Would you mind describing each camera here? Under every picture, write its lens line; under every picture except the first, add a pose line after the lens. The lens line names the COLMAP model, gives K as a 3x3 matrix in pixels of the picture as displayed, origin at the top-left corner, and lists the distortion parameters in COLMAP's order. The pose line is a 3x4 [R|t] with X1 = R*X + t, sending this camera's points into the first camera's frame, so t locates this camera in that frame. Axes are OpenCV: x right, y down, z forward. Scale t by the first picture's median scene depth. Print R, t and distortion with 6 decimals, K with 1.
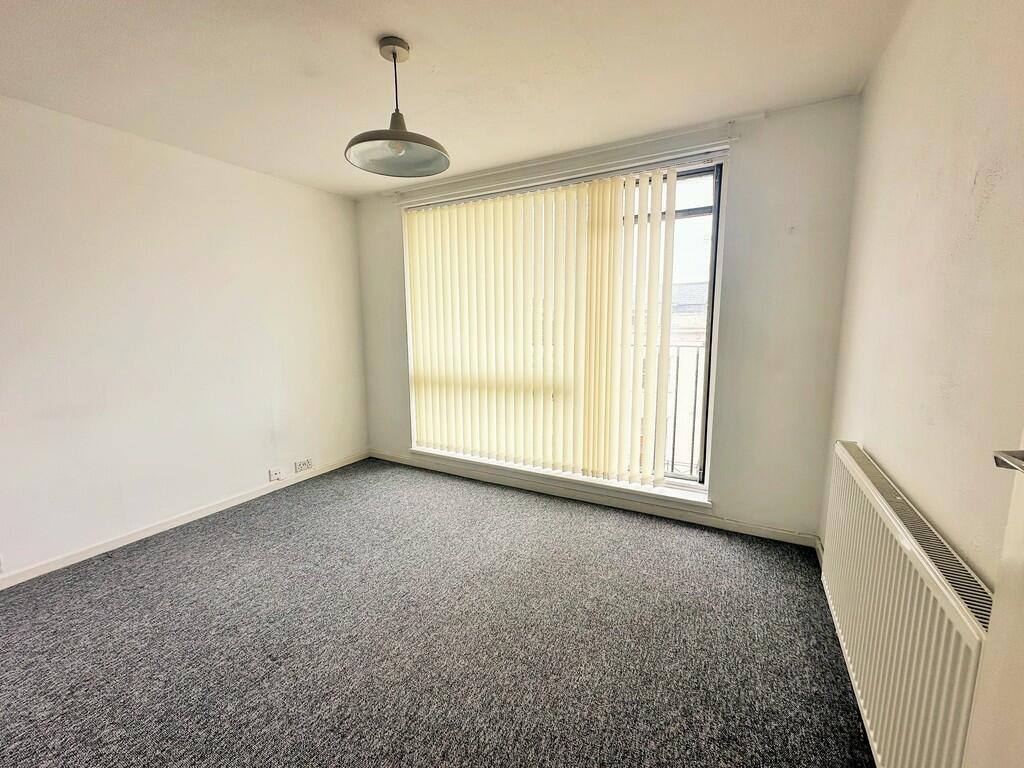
lens RADIAL K [[413.2, 0, 513.9], [0, 413.2, 386.5], [0, 0, 1]] dist [-0.000629, -0.000146]
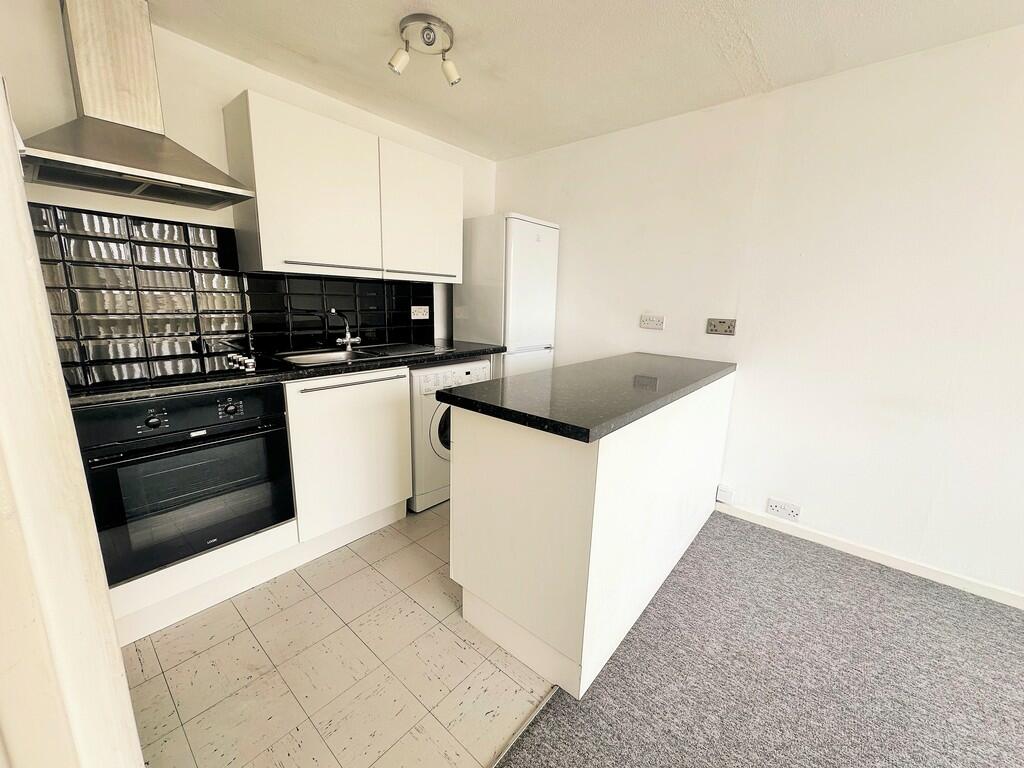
lens RADIAL K [[413.2, 0, 510.3], [0, 413.2, 382.8], [0, 0, 1]] dist [-0.000629, -0.000146]
pose [[-0.213813, 0.199854, -0.956213, -0.113297], [-0.164676, 0.957466, 0.236938, -0.072101], [0.962895, 0.208126, -0.171807, 0.542517]]
